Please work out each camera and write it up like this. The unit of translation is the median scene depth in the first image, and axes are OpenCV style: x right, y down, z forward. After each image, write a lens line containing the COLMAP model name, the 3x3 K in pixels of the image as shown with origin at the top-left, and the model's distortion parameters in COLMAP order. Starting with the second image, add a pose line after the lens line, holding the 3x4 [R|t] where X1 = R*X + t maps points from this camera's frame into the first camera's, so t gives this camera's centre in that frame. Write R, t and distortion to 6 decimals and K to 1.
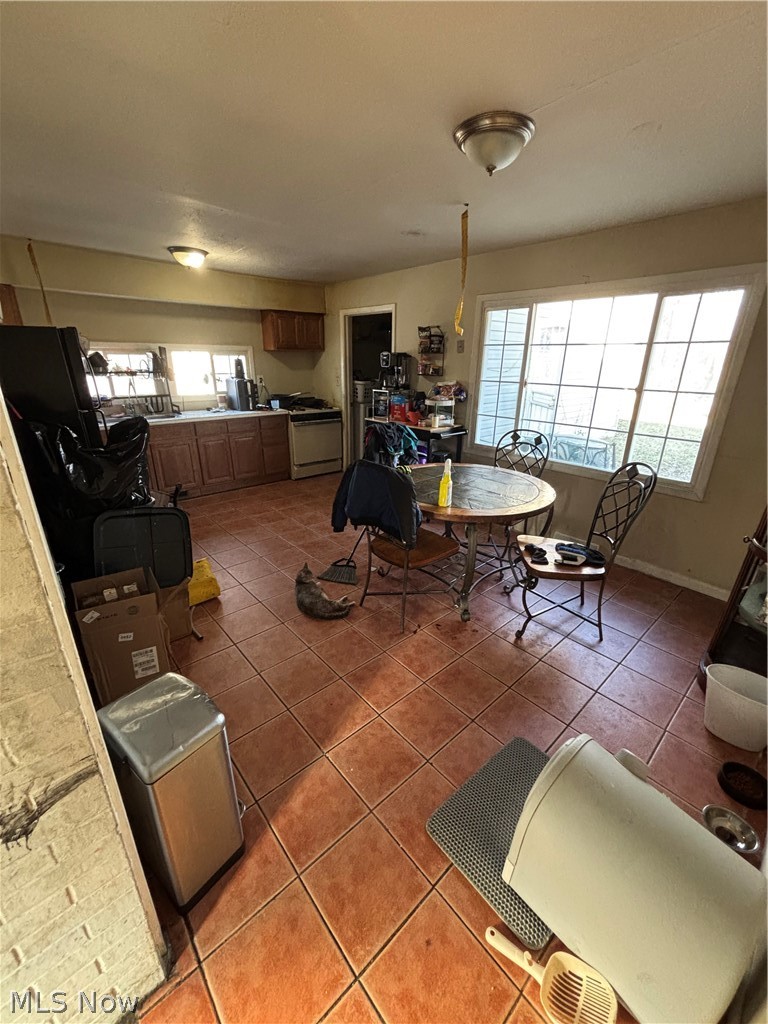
lens RADIAL K [[408.9, 0, 383.8], [0, 408.9, 511.1], [0, 0, 1]] dist [-0.000731, -0.000051]
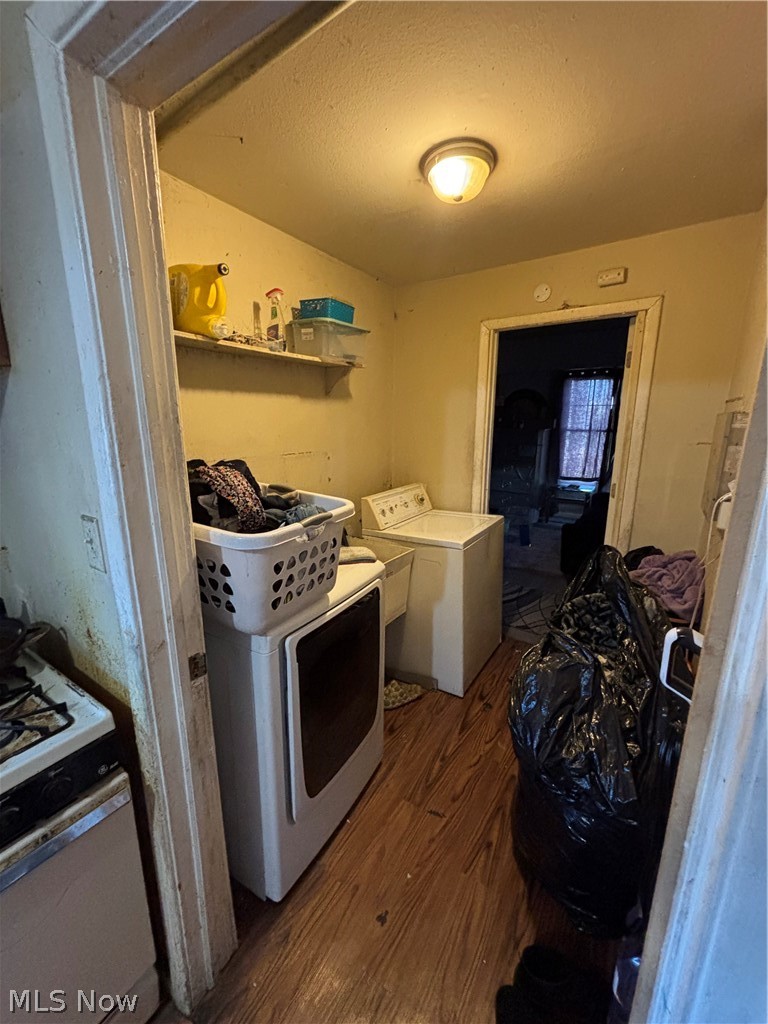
lens RADIAL K [[408.9, 0, 386.4], [0, 408.9, 509.7], [0, 0, 1]] dist [-0.000731, -0.000051]
pose [[0.960562, -0.072079, 0.268561, -0.041588], [0.106651, 0.987455, -0.116438, -0.294179], [-0.256800, 0.140488, 0.956199, 0.785999]]
